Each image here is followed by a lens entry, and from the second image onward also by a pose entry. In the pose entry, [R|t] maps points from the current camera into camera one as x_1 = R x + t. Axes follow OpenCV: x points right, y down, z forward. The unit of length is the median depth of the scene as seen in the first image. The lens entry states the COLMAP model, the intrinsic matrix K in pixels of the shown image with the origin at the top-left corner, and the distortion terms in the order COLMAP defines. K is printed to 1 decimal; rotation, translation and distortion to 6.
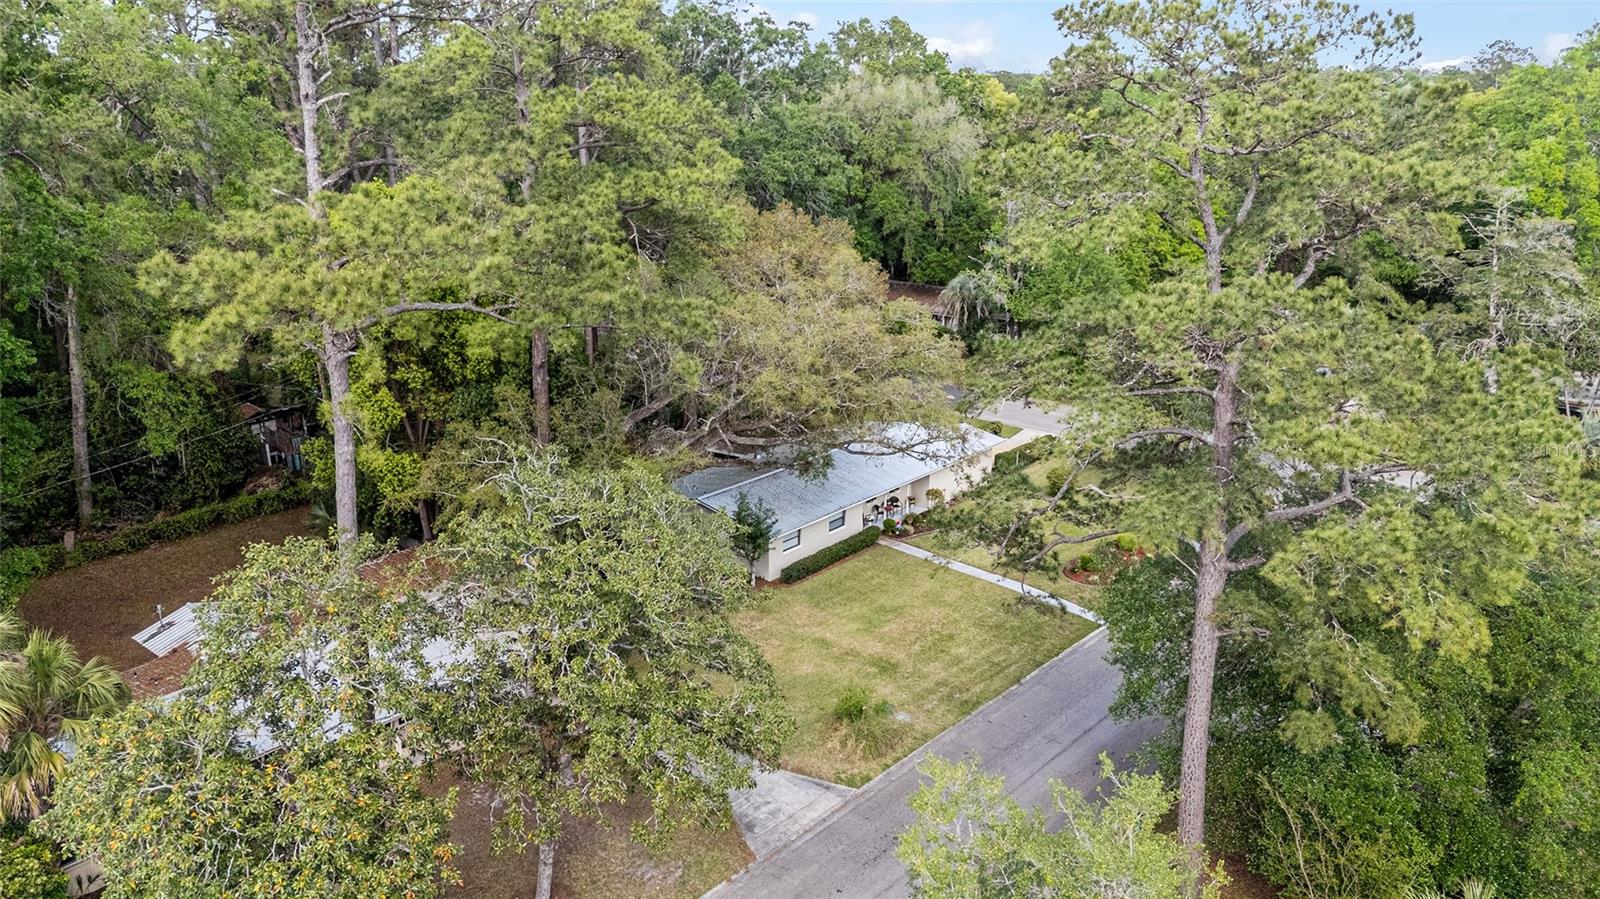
lens RADIAL K [[1123.4, 0, 800.0], [0, 1123.4, 449.5], [0, 0, 1]] dist [0.036056, -0.002035]
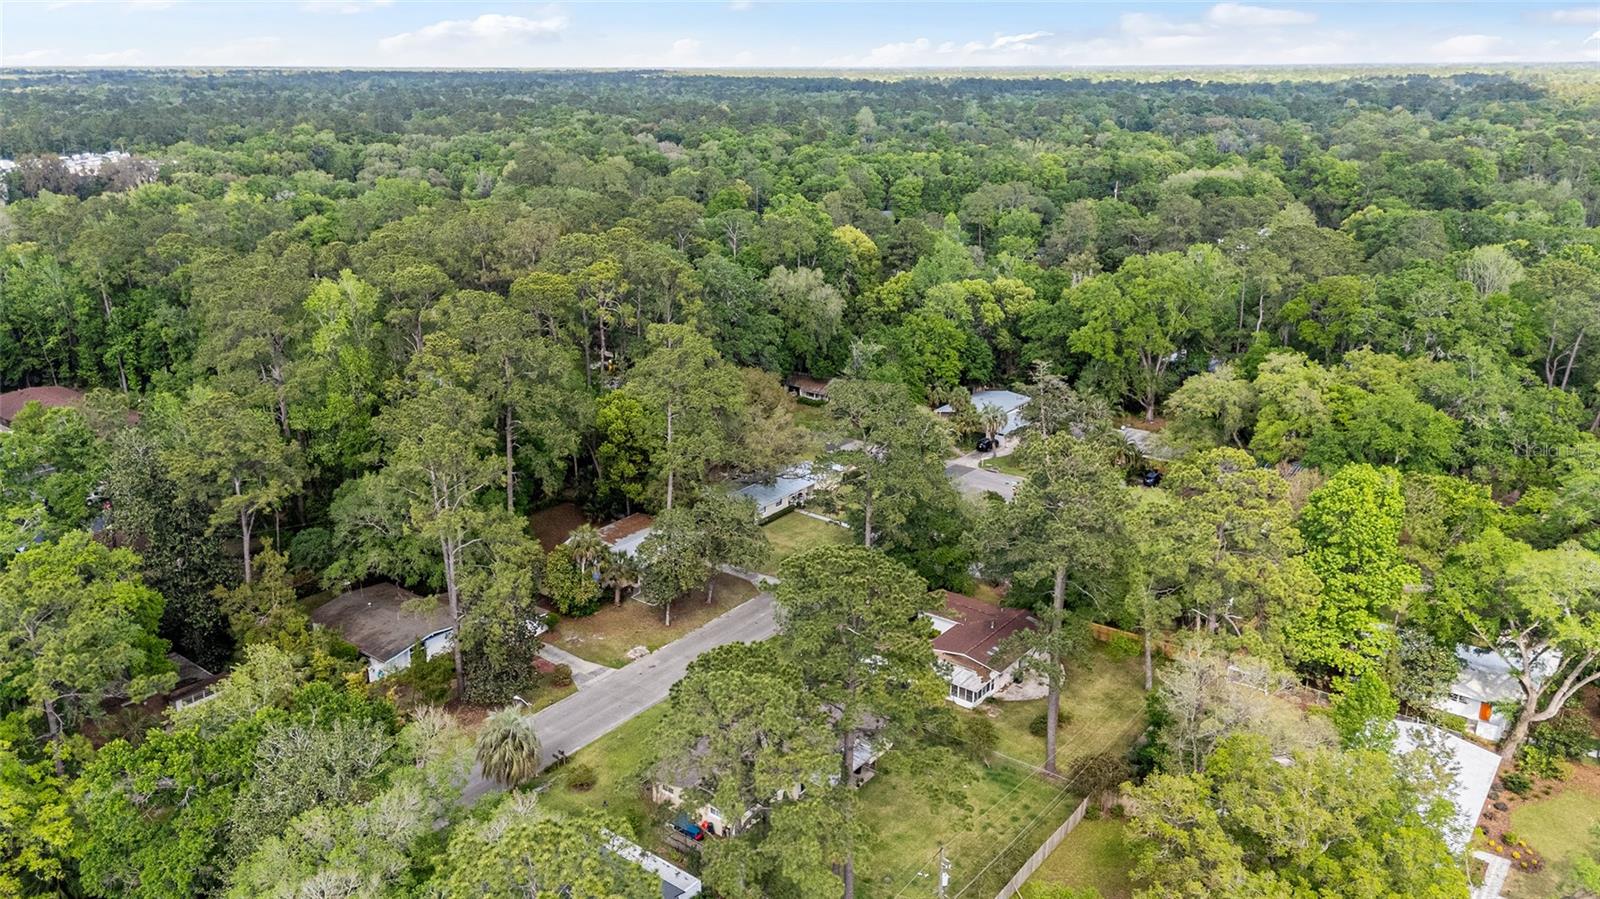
lens RADIAL K [[1123.4, 0, 800.0], [0, 1123.4, 449.5], [0, 0, 1]] dist [0.036056, -0.002035]
pose [[0.997316, -0.018531, 0.070829, -0.102627], [0.017256, 0.999679, 0.018572, -0.111611], [-0.071151, -0.017300, 0.997316, -1.657927]]
